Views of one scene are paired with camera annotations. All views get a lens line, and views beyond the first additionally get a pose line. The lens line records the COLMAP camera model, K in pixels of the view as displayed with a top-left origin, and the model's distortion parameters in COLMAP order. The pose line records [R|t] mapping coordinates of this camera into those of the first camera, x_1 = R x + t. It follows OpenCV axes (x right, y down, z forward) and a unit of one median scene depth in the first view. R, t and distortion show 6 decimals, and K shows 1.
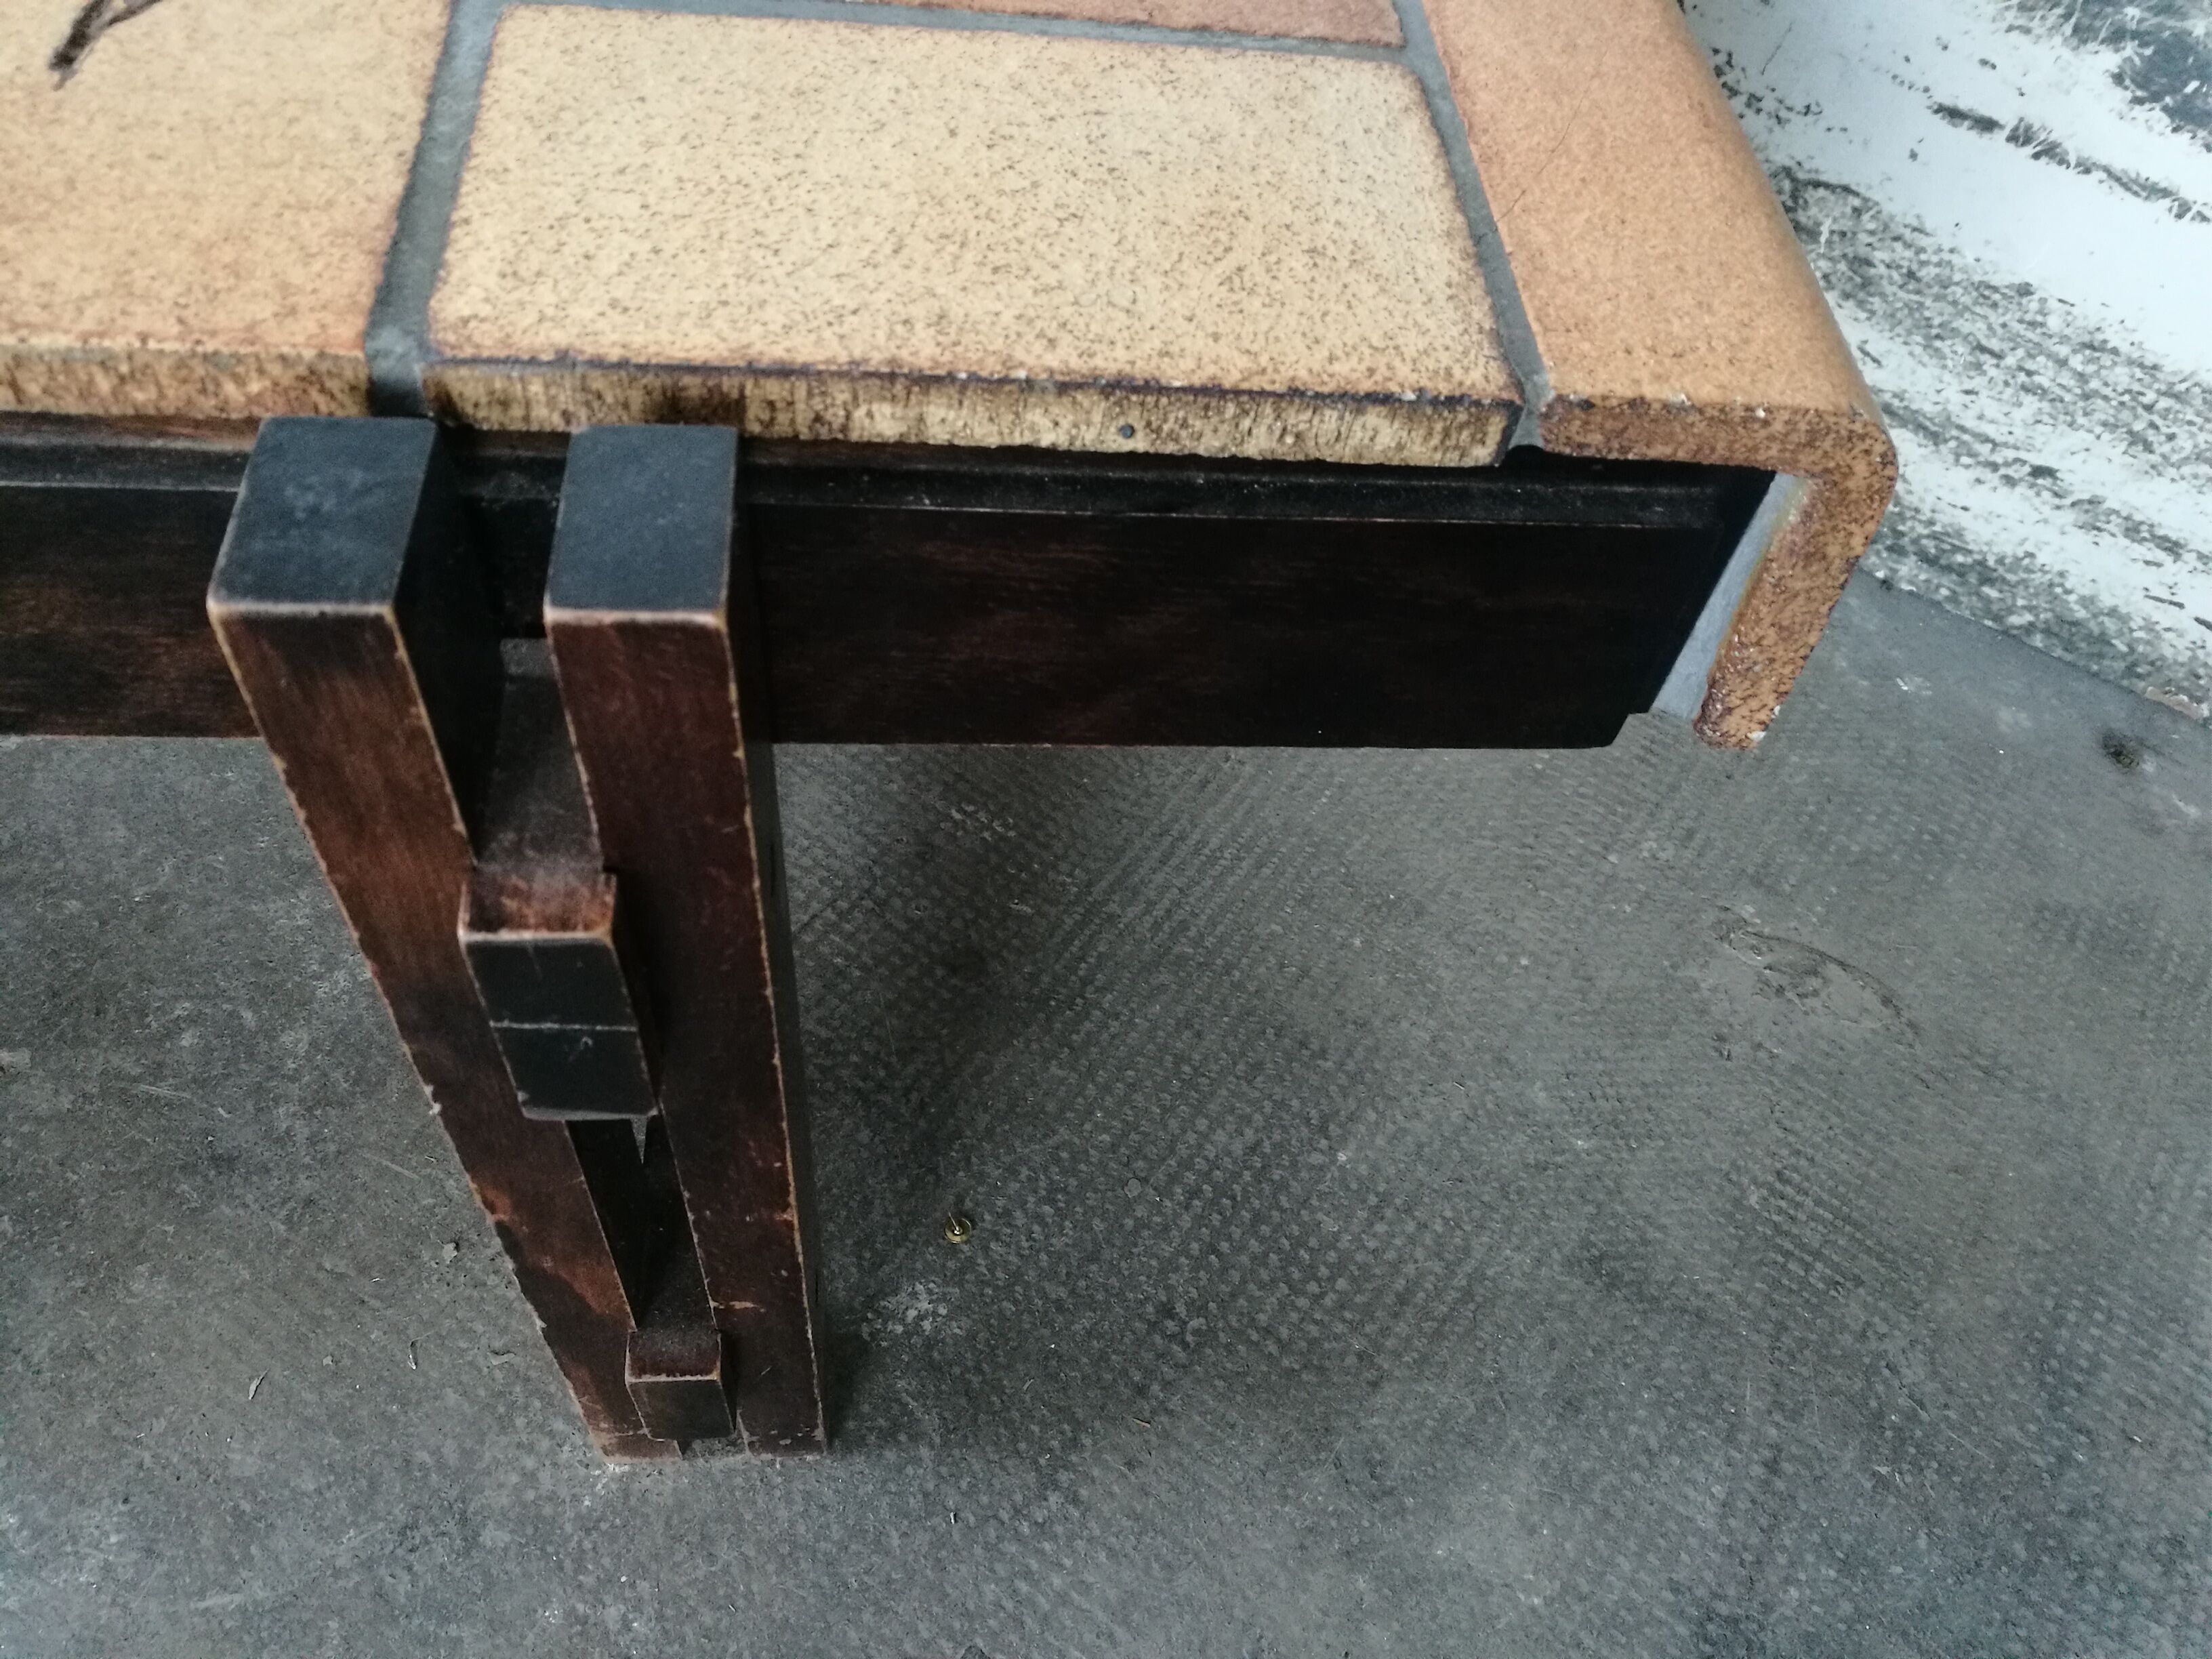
lens RADIAL K [[1761.6, 0, 1114.8], [0, 1761.6, 834.2], [0, 0, 1]] dist [-0.049902, 0.078401]
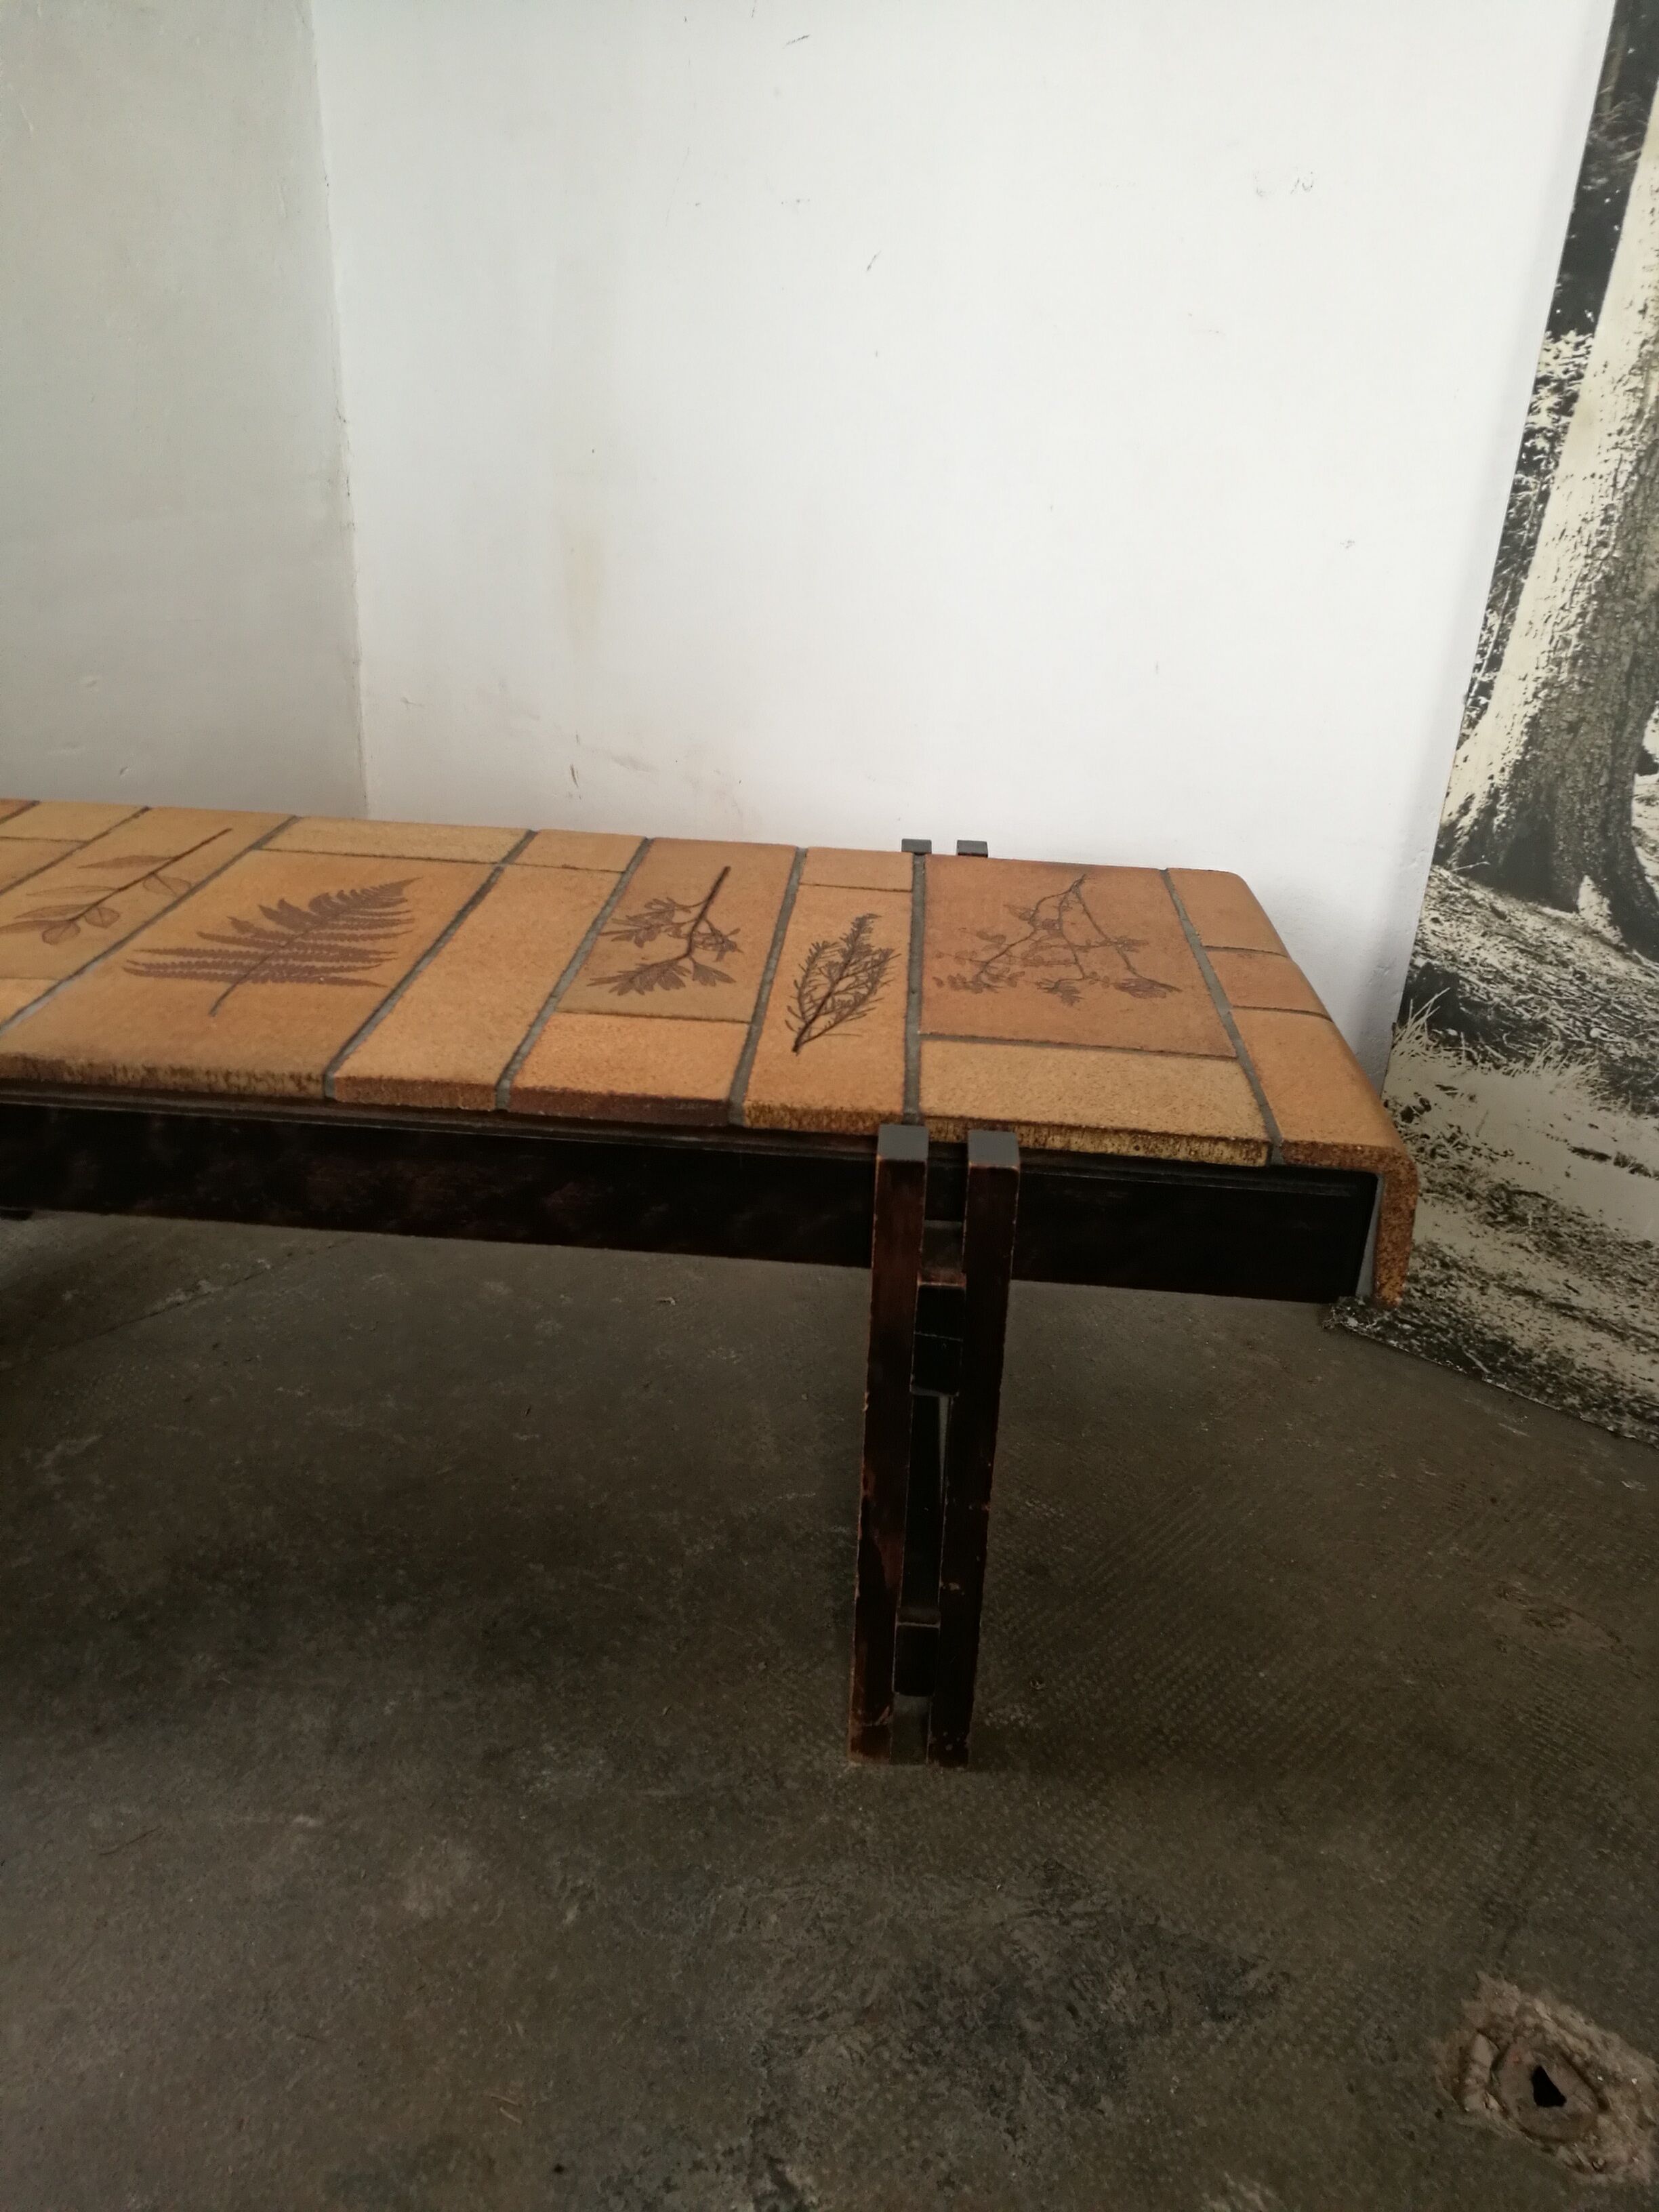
lens RADIAL K [[1746.4, 0, 818.2], [0, 1746.4, 1102.3], [0, 0, 1]] dist [-0.036088, 0.063766]
pose [[0.987520, -0.001260, -0.157490, -0.030261], [-0.078008, 0.864778, -0.496058, 0.595937], [0.136819, 0.502153, 0.853887, -0.810054]]
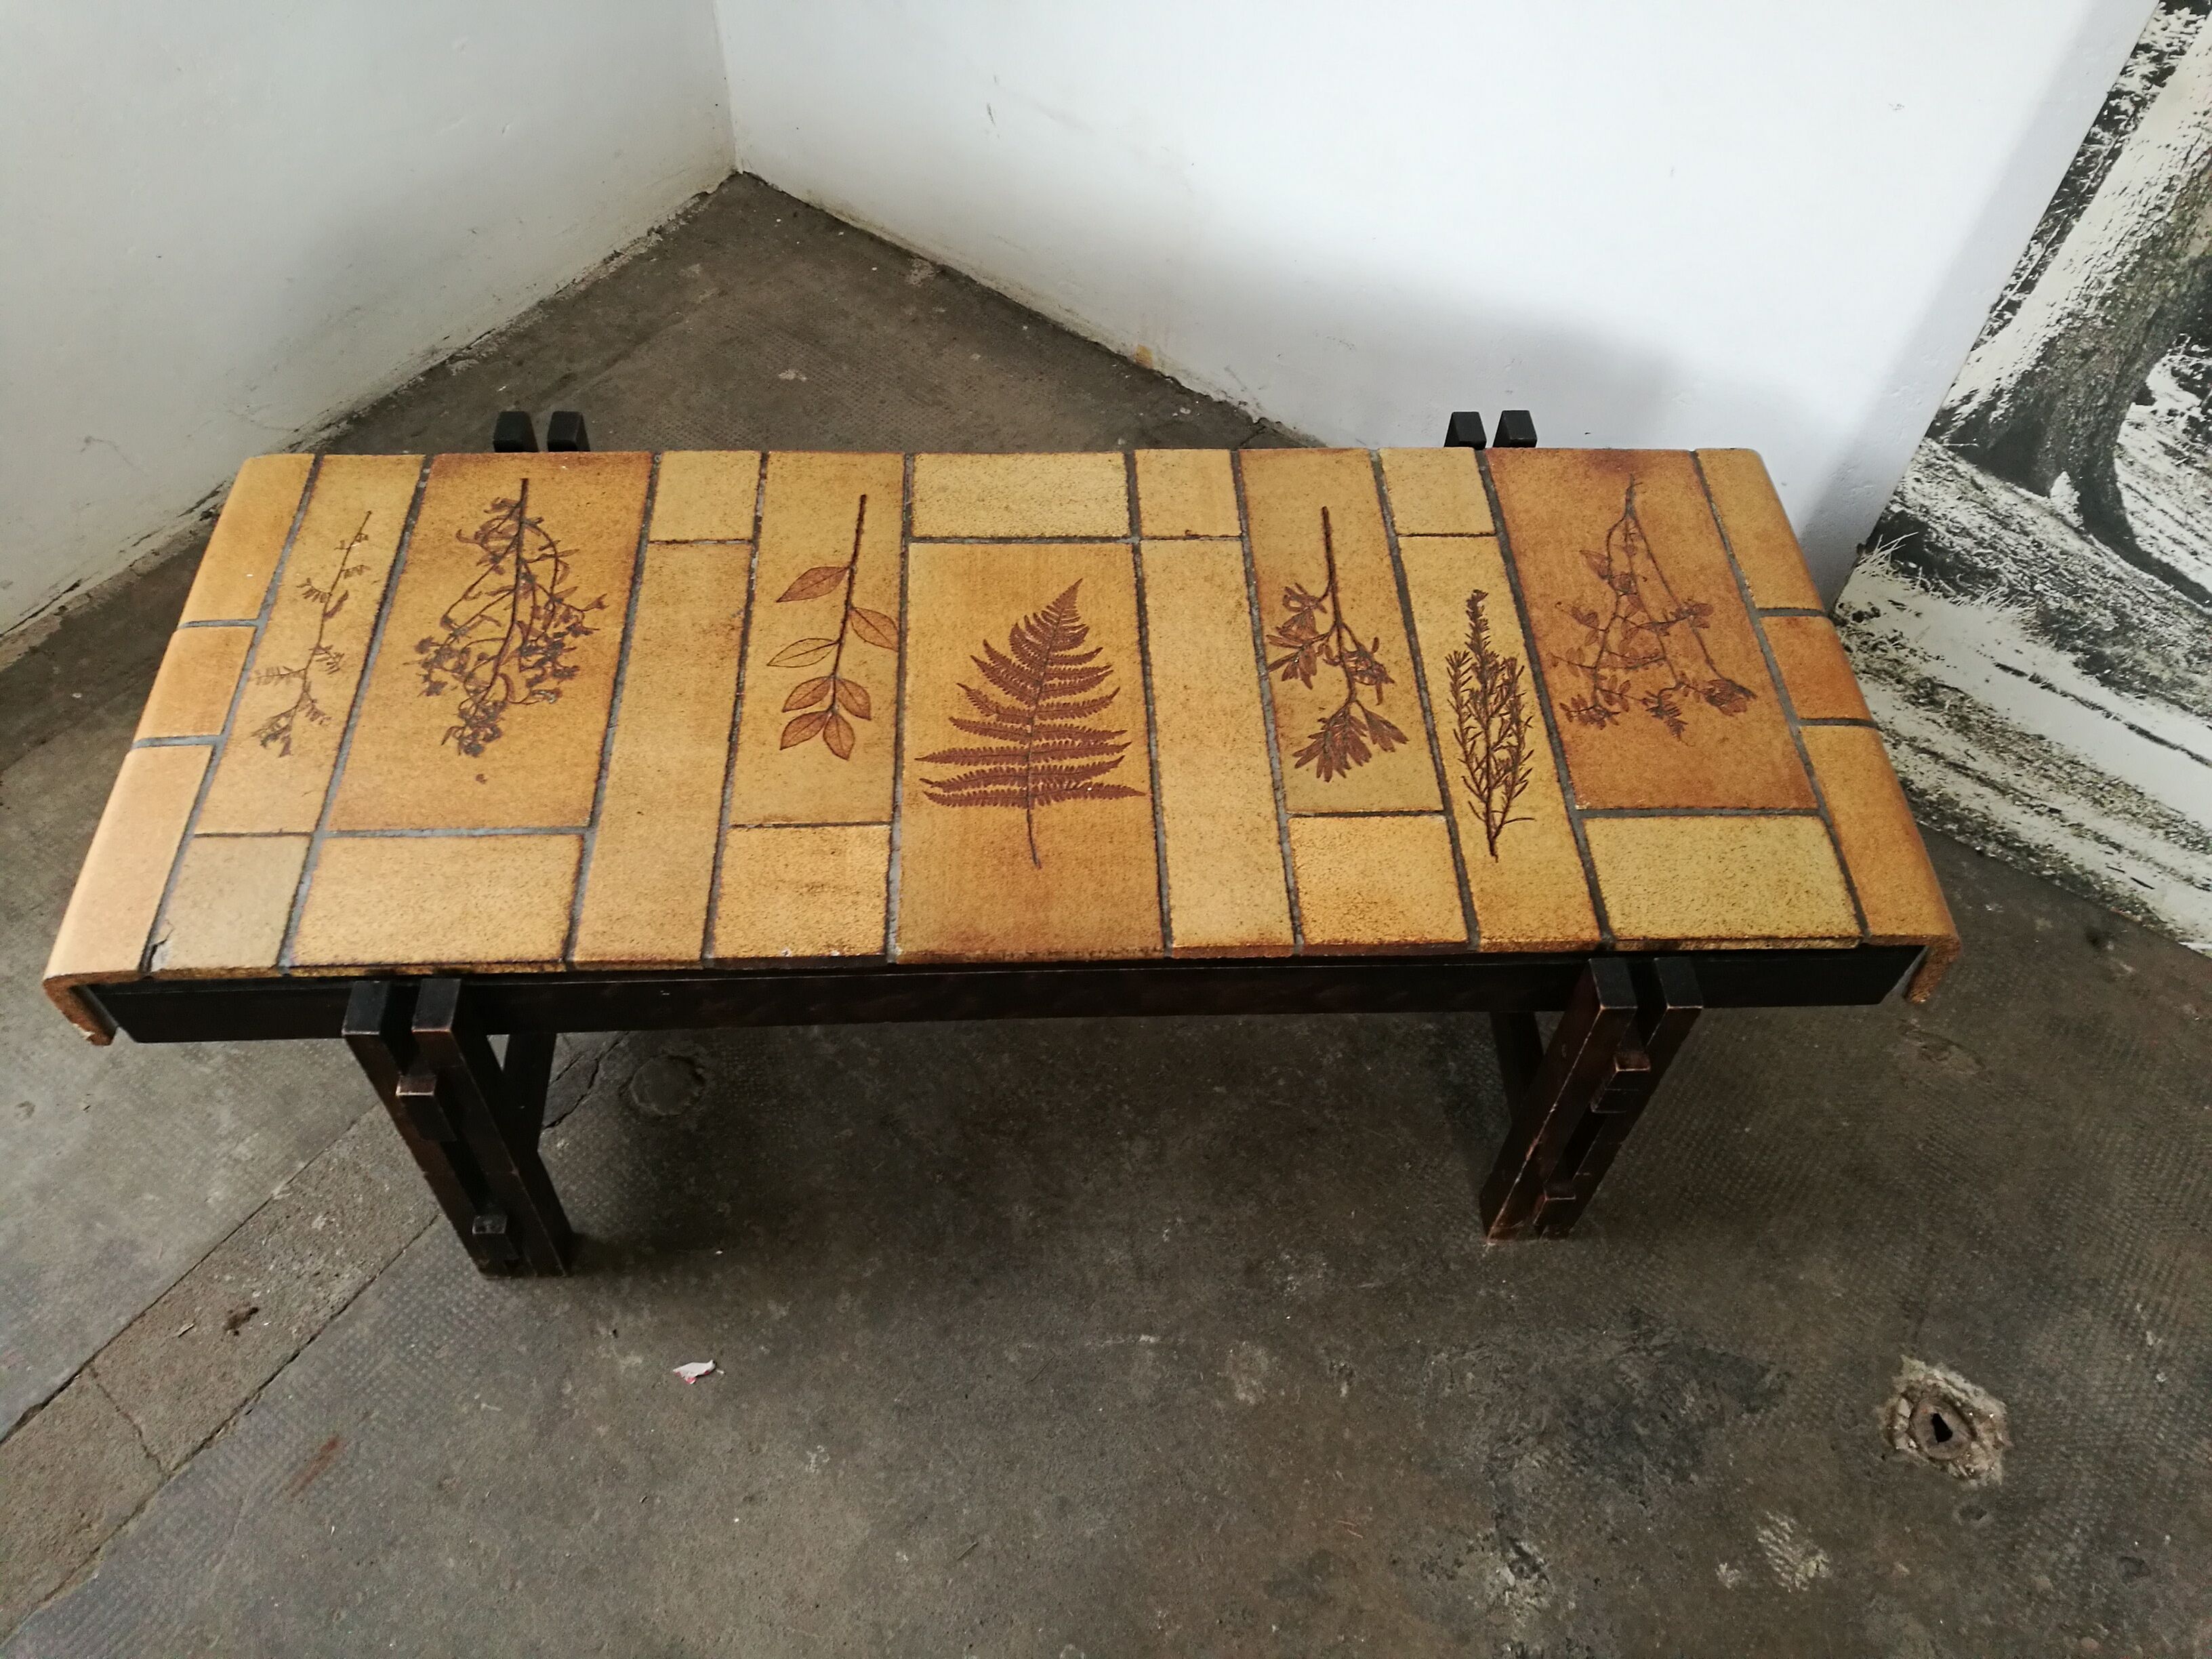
lens RADIAL K [[1733.6, 0, 1098.7], [0, 1733.6, 831.8], [0, 0, 1]] dist [-0.012349, 0.018905]
pose [[0.996652, -0.014588, -0.080455, -0.591191], [0.014561, 0.999894, -0.000930, -0.251178], [0.080460, -0.000245, 0.996758, -1.533114]]
